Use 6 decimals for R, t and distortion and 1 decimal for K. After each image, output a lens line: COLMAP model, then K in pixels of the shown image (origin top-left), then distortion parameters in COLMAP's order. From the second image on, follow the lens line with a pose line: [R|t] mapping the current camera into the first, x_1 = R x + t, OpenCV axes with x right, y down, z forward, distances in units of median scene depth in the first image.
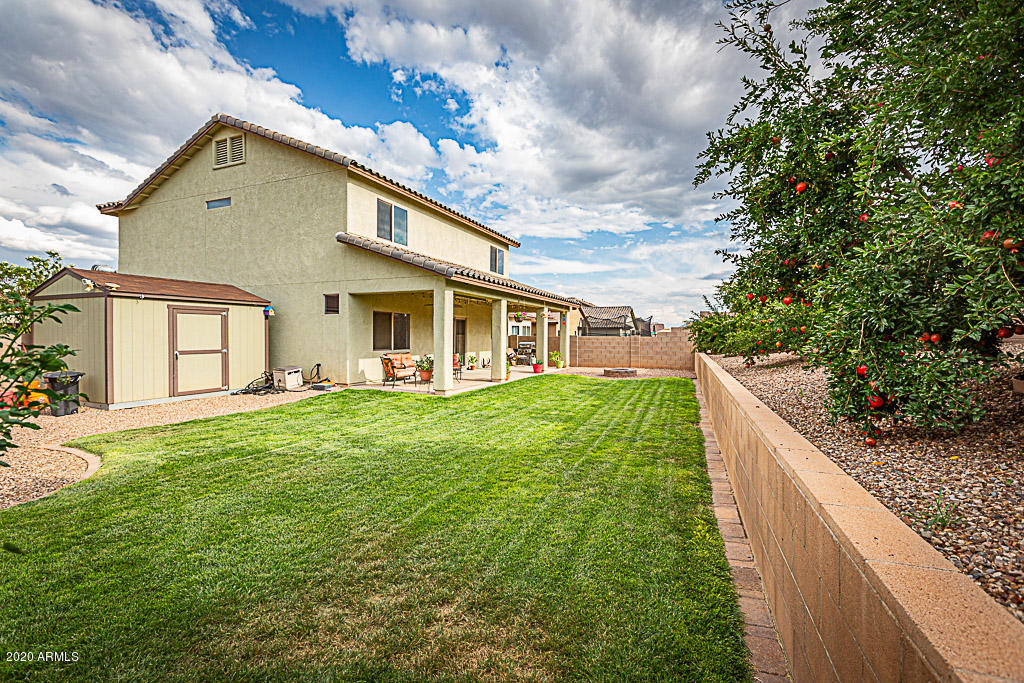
lens RADIAL K [[446.9, 0, 512.0], [0, 446.9, 341.5], [0, 0, 1]] dist [0.002421, 0.000370]
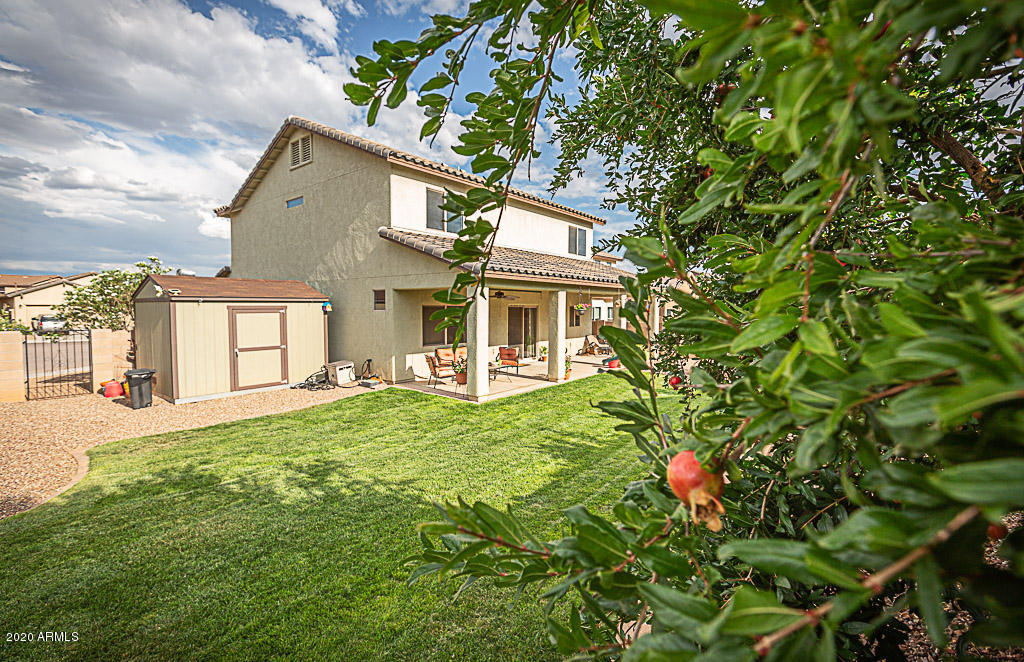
lens RADIAL K [[447.4, 0, 512.0], [0, 447.4, 331.0], [0, 0, 1]] dist [-0.002093, -0.000156]
pose [[0.965731, 0.012664, -0.259236, 0.138900], [-0.003163, 0.999309, 0.037034, -0.053185], [0.259525, -0.034944, 0.965104, 0.119345]]
